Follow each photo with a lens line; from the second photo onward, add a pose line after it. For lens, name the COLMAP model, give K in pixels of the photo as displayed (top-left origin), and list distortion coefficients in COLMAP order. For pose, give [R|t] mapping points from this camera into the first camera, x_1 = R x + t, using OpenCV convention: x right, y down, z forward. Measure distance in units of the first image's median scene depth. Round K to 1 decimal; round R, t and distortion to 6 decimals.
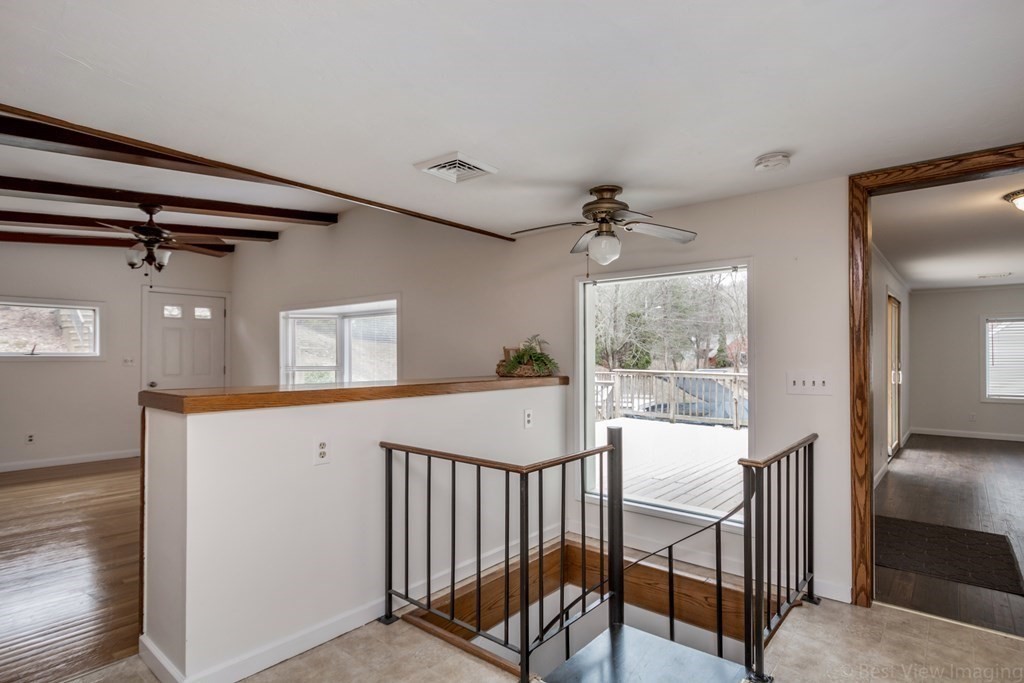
lens RADIAL K [[521.6, 0, 529.9], [0, 521.6, 357.6], [0, 0, 1]] dist [0.004245, 0.000600]
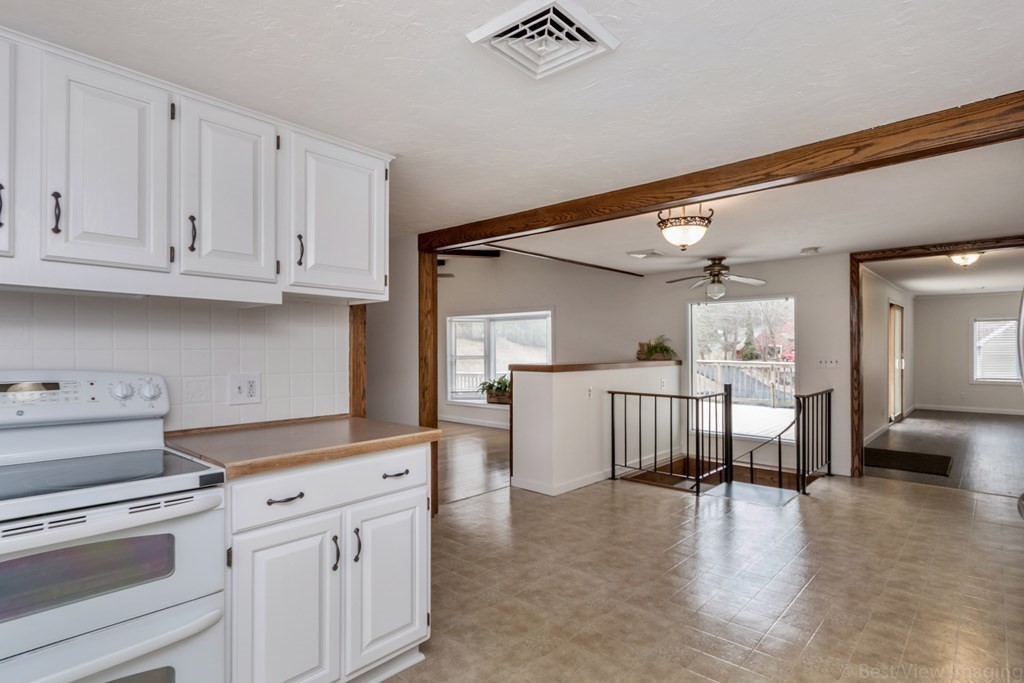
lens RADIAL K [[542.5, 0, 512.6], [0, 542.5, 349.6], [0, 0, 1]] dist [0.000002, -0.000286]
pose [[0.998733, -0.000697, -0.050309, -0.454396], [0.000596, 0.999998, -0.002009, 0.006648], [0.050310, 0.001976, 0.998732, -0.908490]]
